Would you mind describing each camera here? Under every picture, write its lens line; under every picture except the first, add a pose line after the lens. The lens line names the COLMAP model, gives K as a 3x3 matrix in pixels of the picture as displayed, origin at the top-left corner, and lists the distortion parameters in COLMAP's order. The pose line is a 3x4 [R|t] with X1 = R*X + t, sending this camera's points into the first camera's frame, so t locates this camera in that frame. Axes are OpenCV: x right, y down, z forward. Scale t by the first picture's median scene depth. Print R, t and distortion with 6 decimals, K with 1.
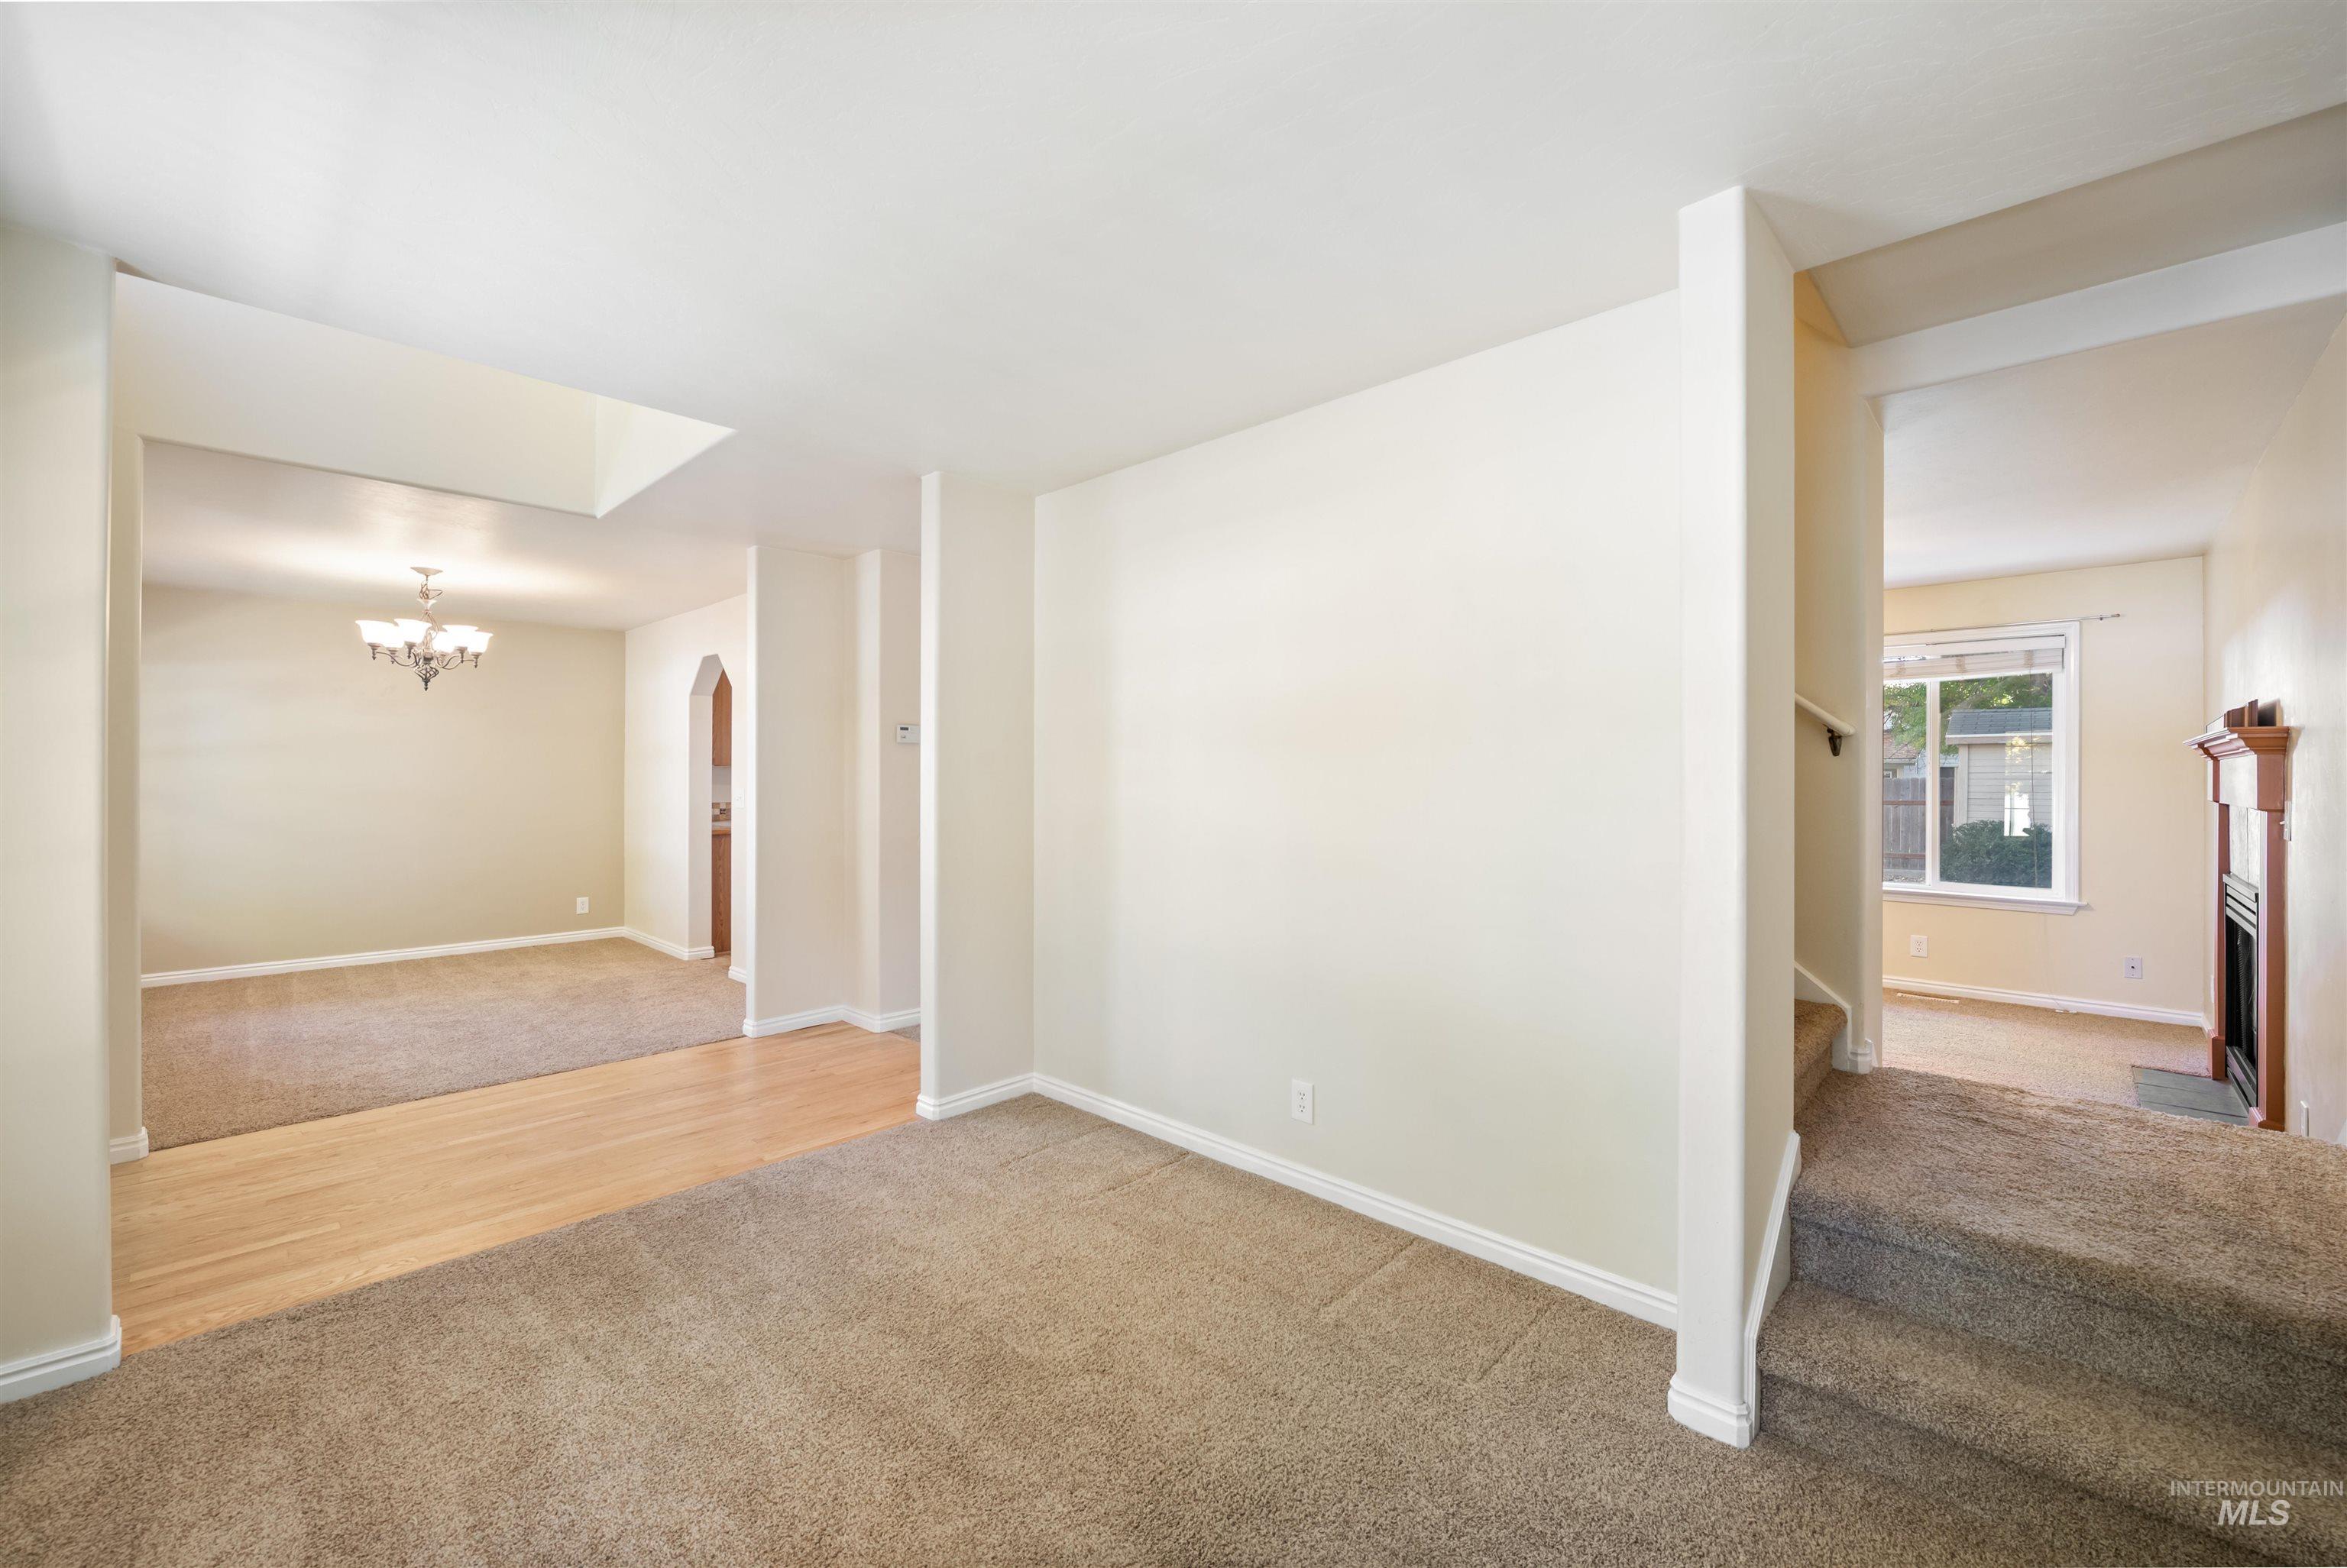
lens RADIAL K [[950.4, 0, 1171.6], [0, 950.4, 780.9], [0, 0, 1]] dist [-0.003531, -0.000889]
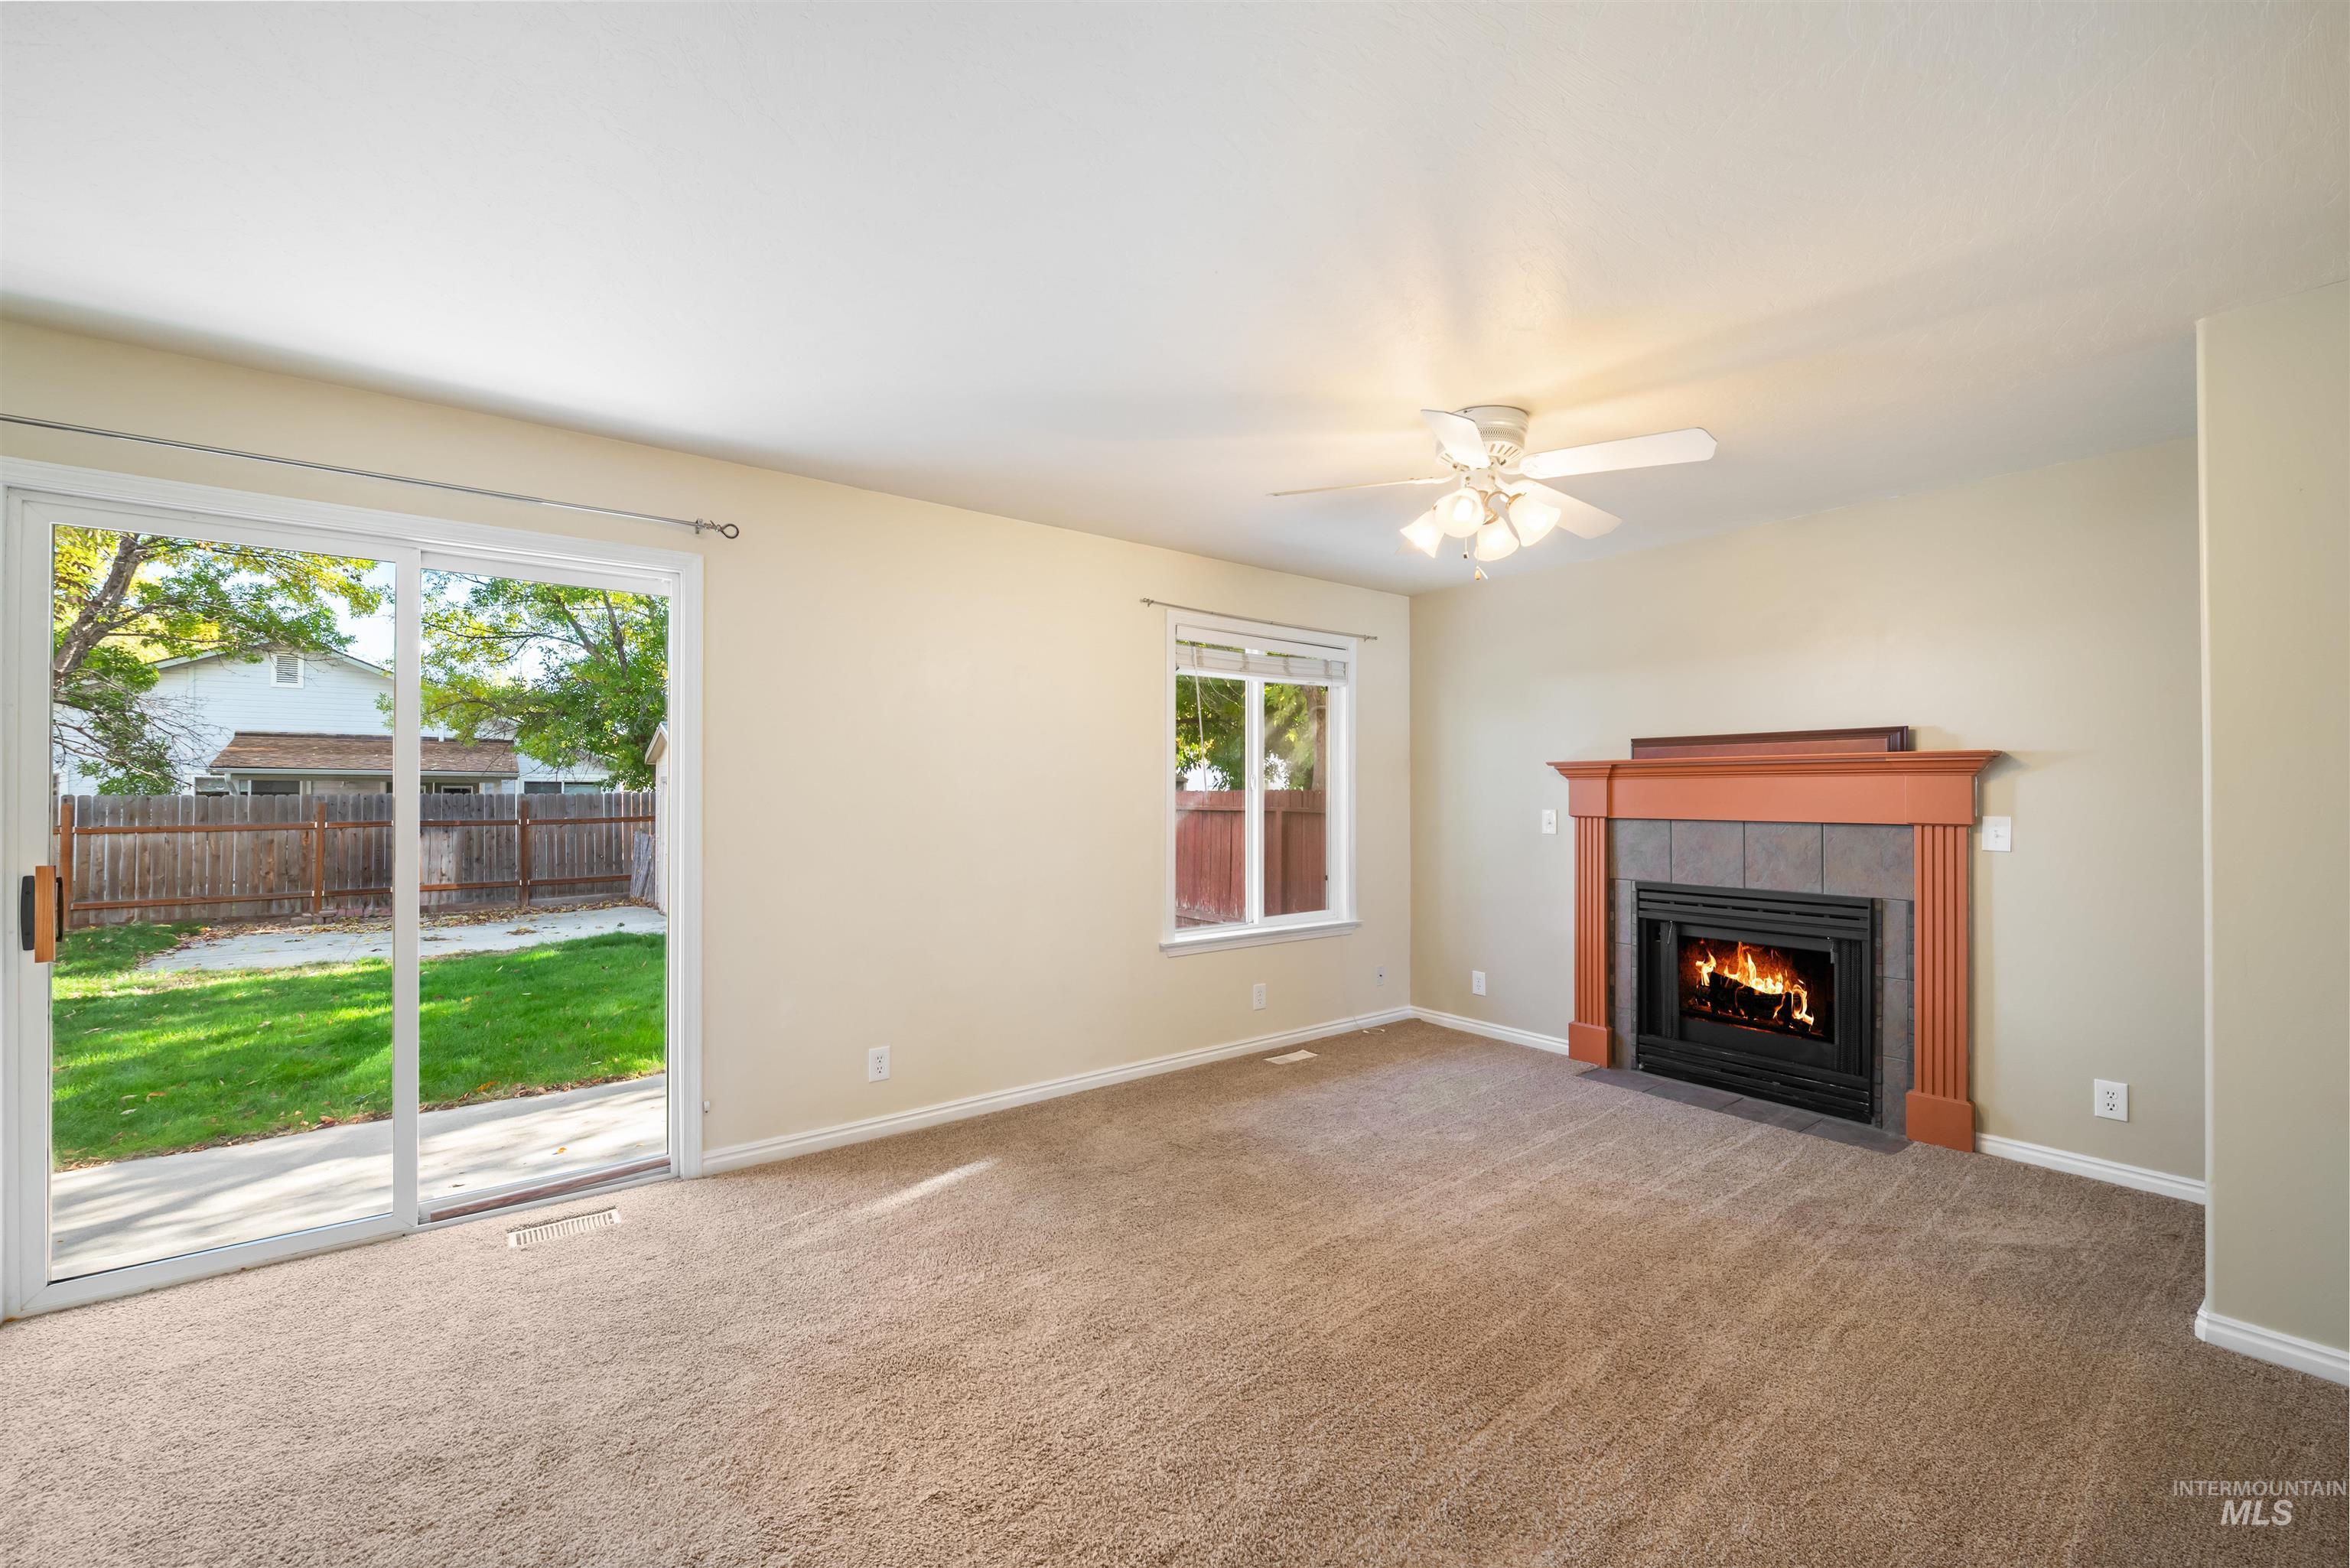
lens RADIAL K [[951.7, 0, 1171.0], [0, 951.7, 786.9], [0, 0, 1]] dist [-0.003531, -0.000889]
pose [[0.162306, 0.003558, 0.986734, -0.049247], [0.005710, 0.999973, -0.004545, -0.007855], [-0.986724, 0.006371, 0.162281, 0.963541]]
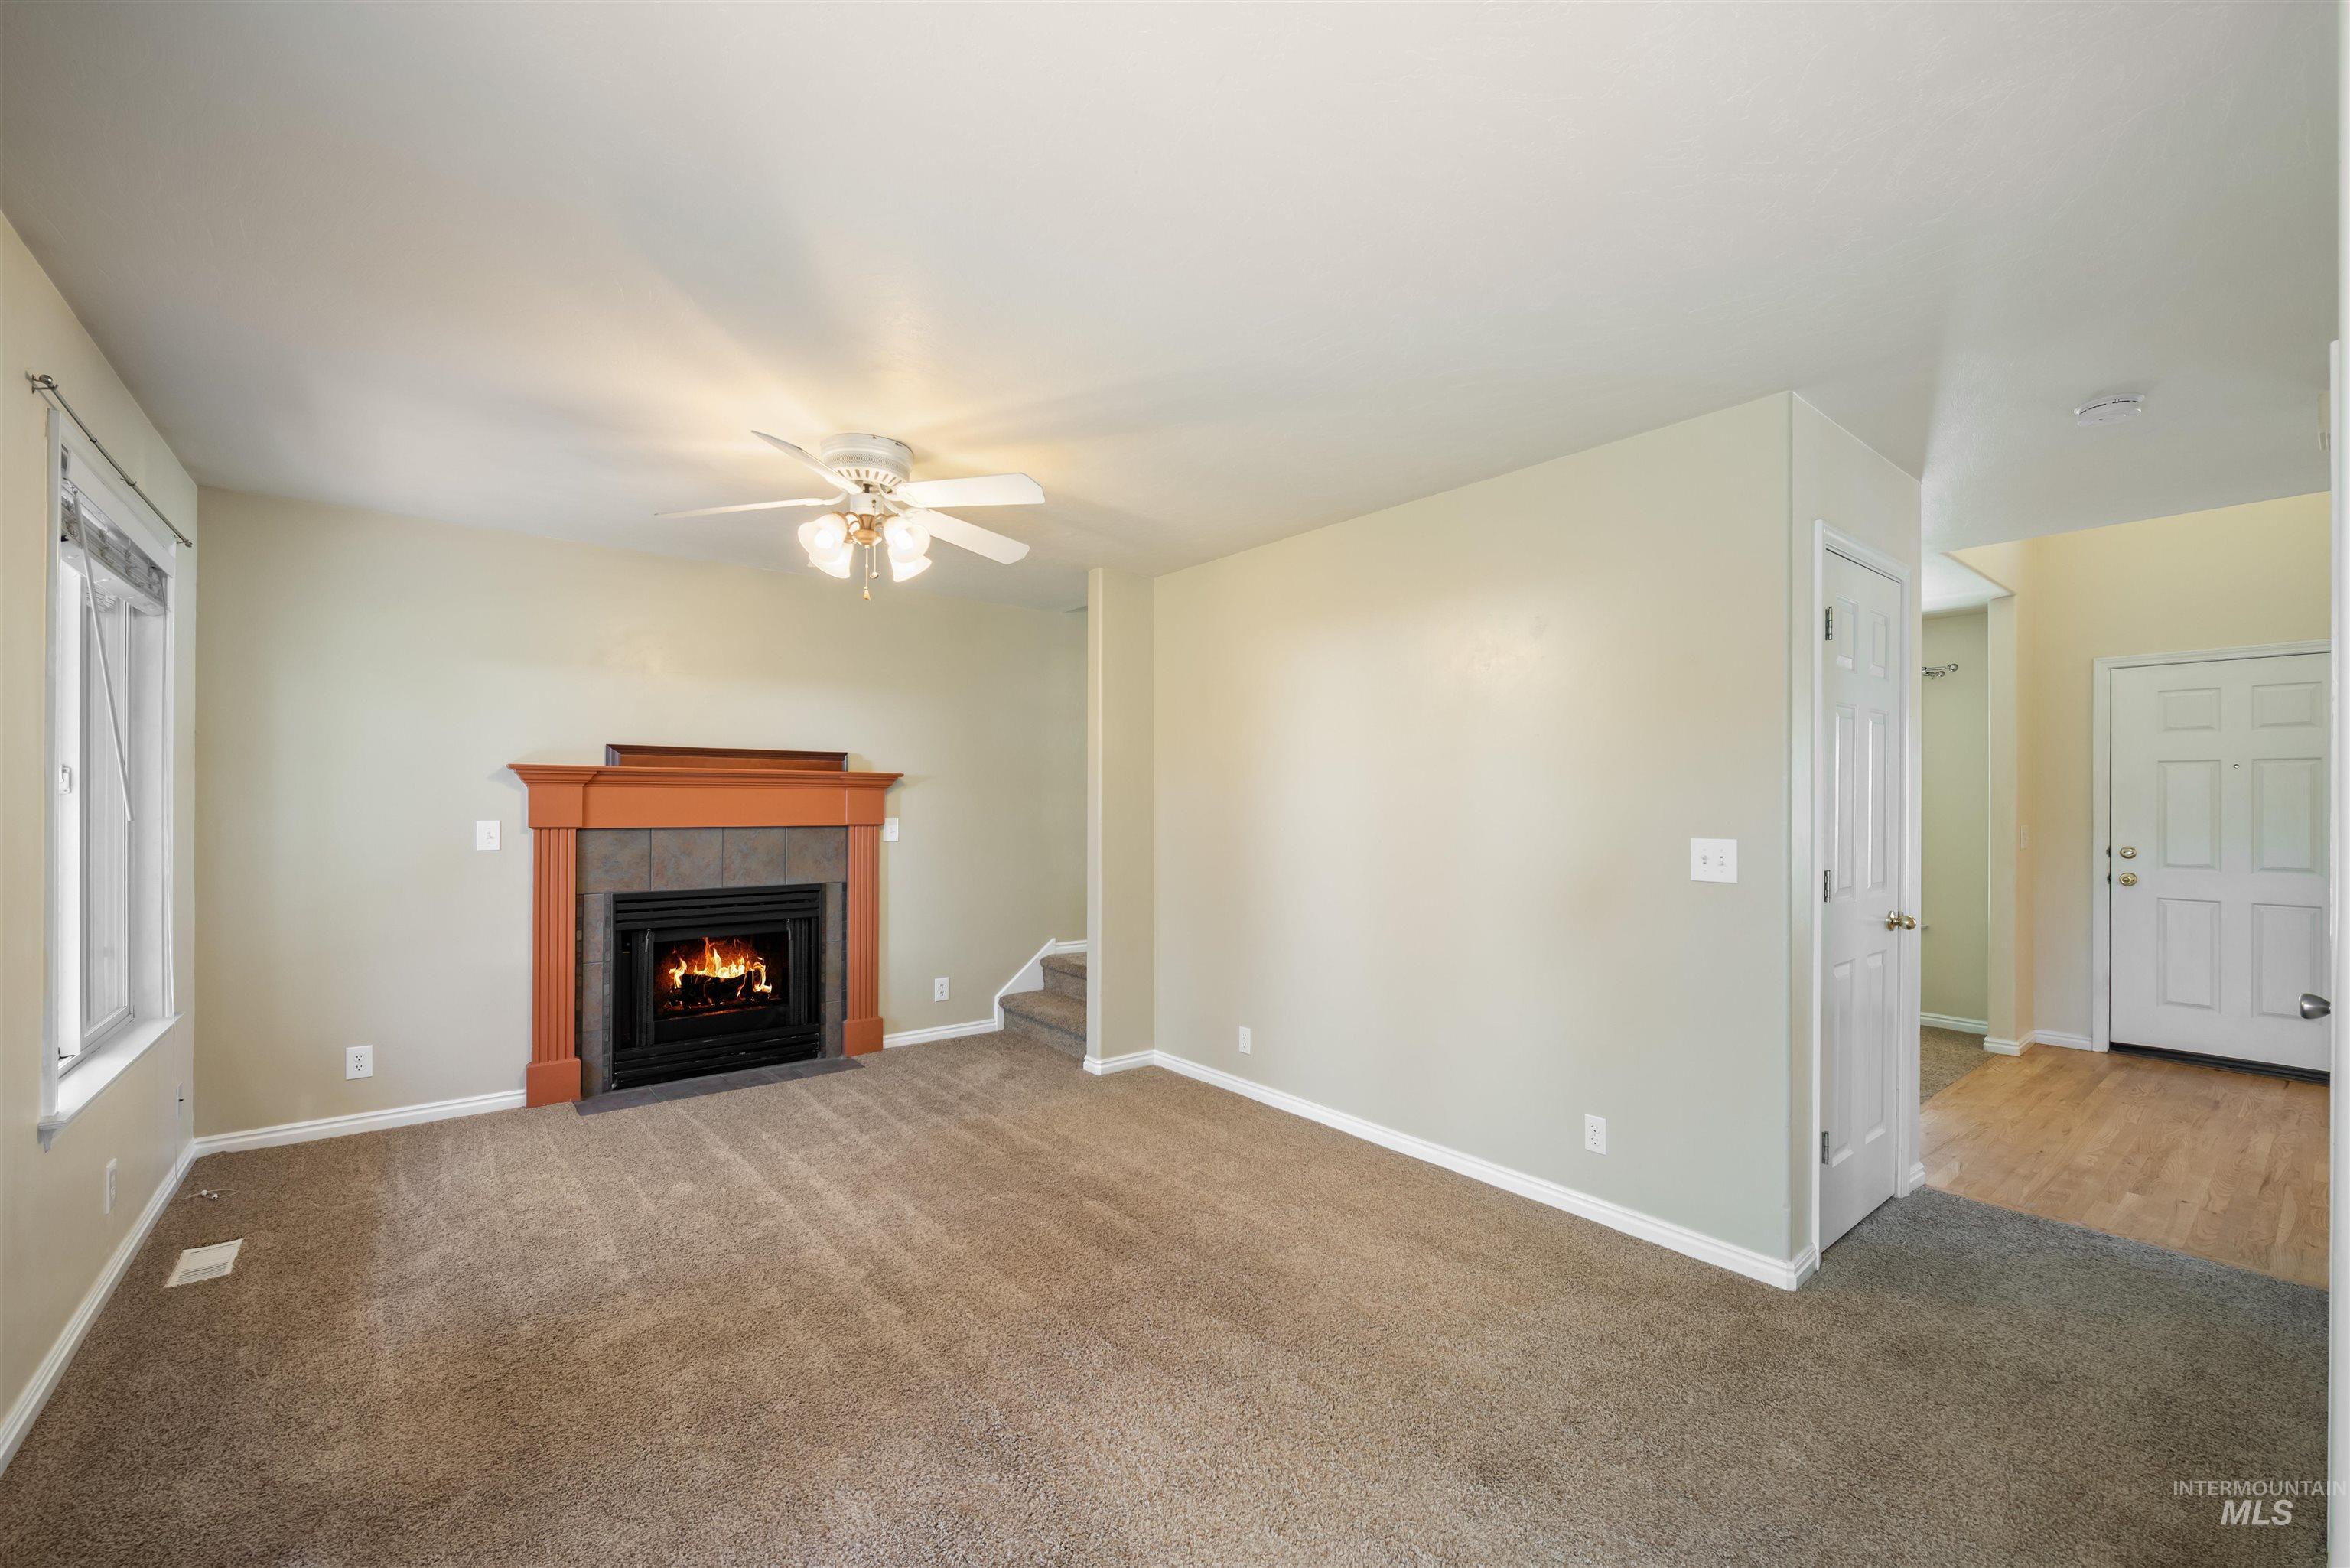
lens RADIAL K [[951.7, 0, 1171.2], [0, 951.7, 798.1], [0, 0, 1]] dist [-0.003531, -0.000889]
pose [[-0.990676, -0.006345, 0.136093, 0.248913], [-0.006256, 0.999980, 0.001080, -0.010805], [-0.136097, 0.000219, -0.990696, 1.400358]]
